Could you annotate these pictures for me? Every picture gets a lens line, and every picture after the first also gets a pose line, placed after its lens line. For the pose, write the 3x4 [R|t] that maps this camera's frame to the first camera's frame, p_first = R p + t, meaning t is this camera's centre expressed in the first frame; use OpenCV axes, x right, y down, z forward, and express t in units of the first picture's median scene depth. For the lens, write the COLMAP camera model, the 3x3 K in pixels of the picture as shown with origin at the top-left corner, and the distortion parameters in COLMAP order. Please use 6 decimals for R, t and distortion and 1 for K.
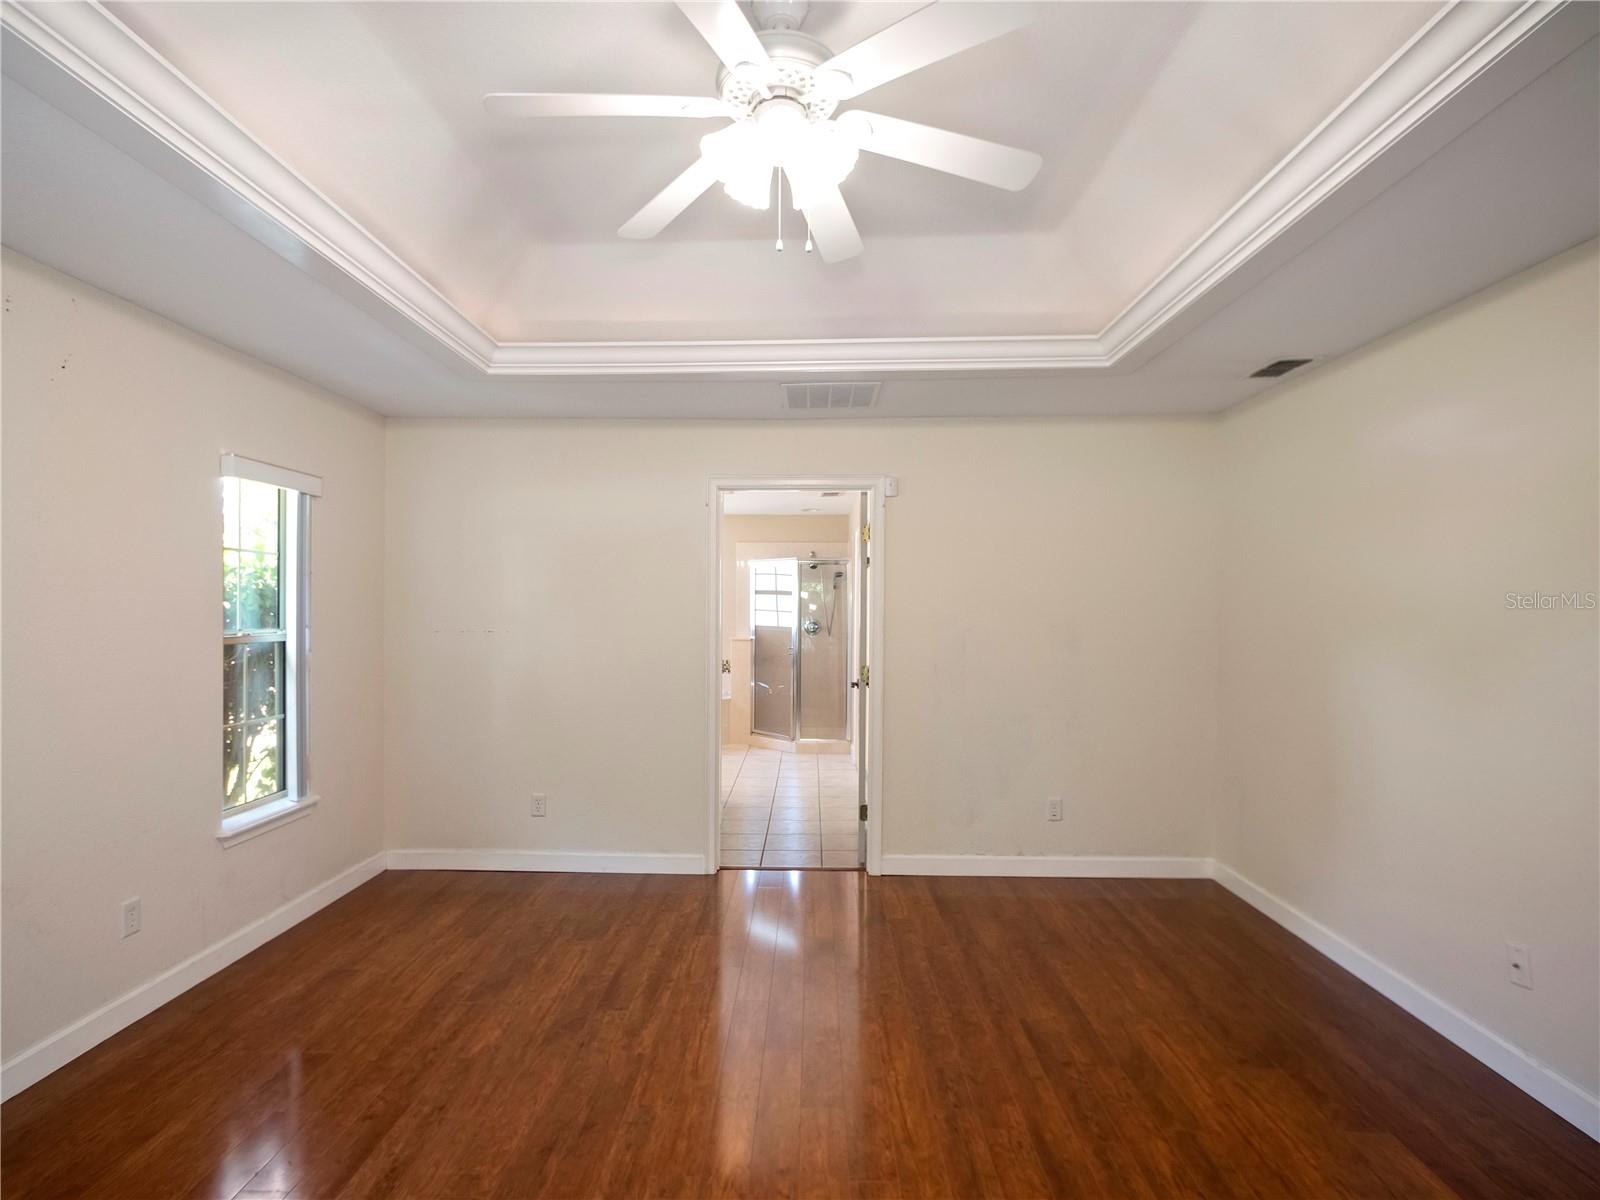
lens RADIAL K [[808.1, 0, 796.7], [0, 808.1, 614.0], [0, 0, 1]] dist [-0.019962, 0.001814]
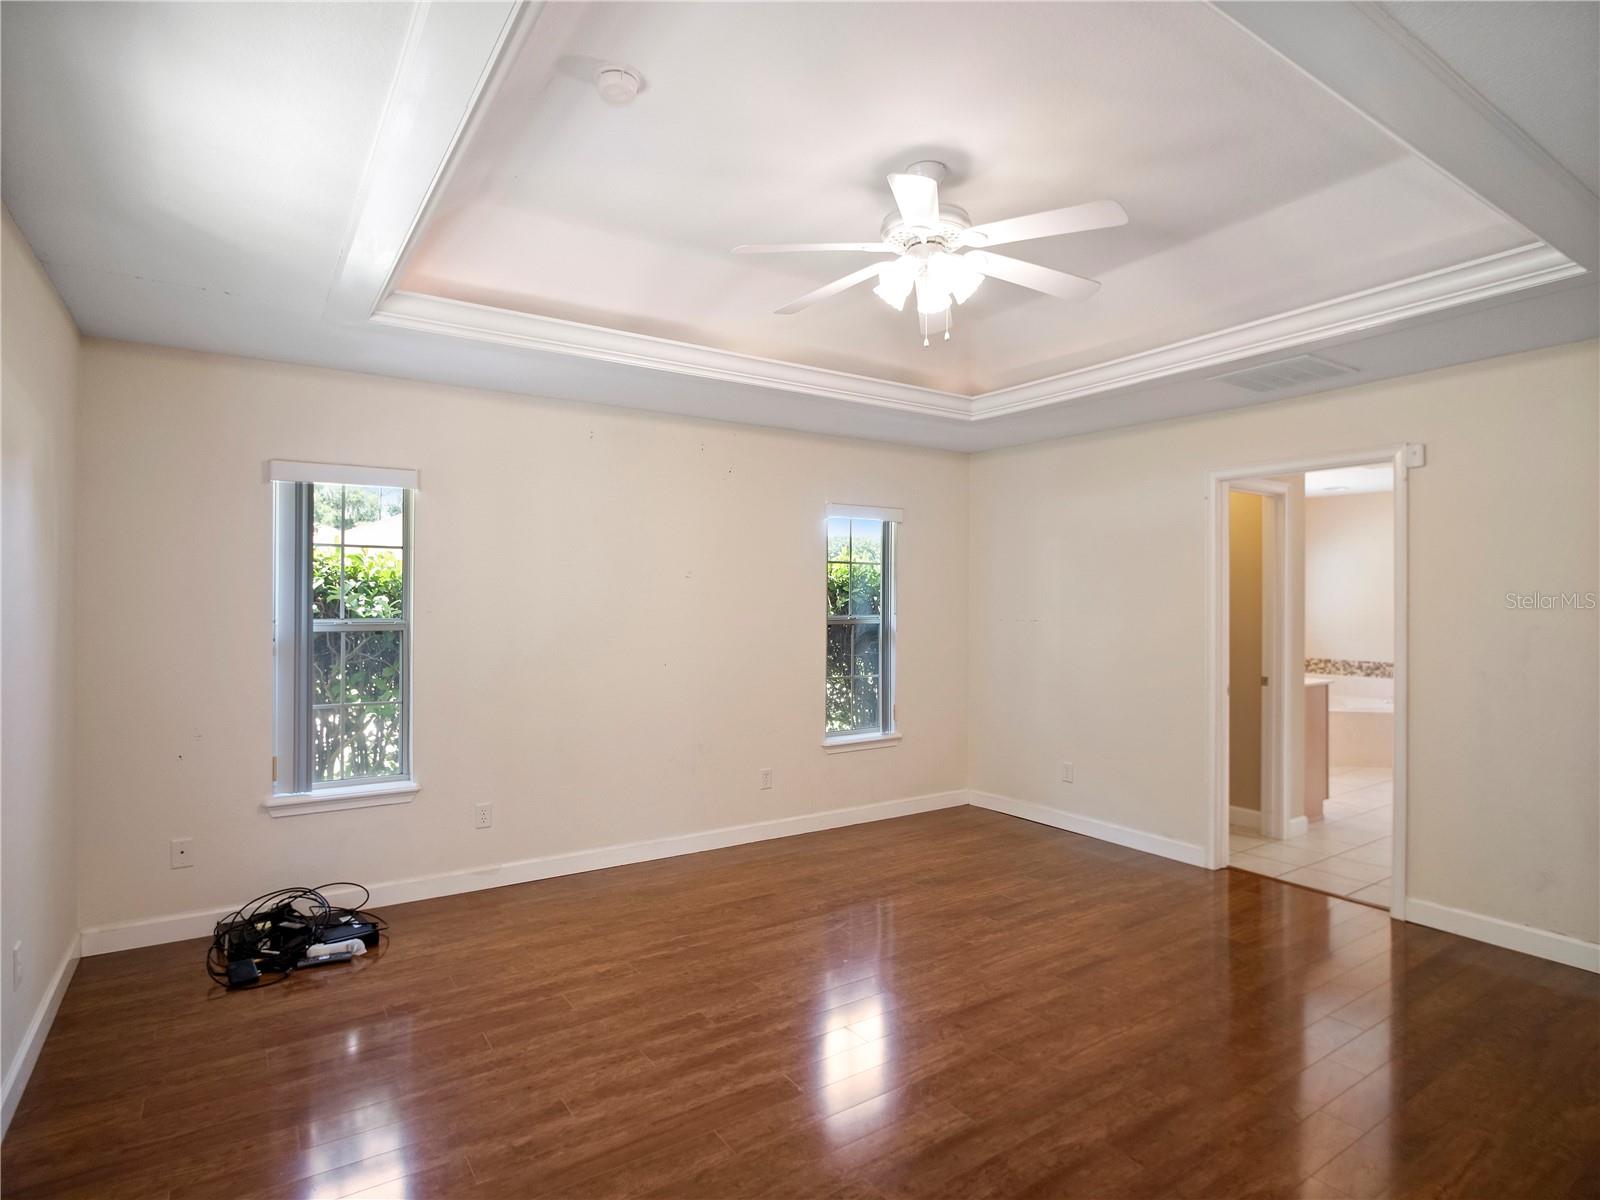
lens RADIAL K [[863.1, 0, 818.1], [0, 863.1, 595.8], [0, 0, 1]] dist [-0.027605, 0.007259]
pose [[0.589574, -0.004390, -0.807703, 0.562563], [-0.006154, 0.999932, -0.009927, -0.000581], [0.807691, 0.010823, 0.589507, -0.018343]]
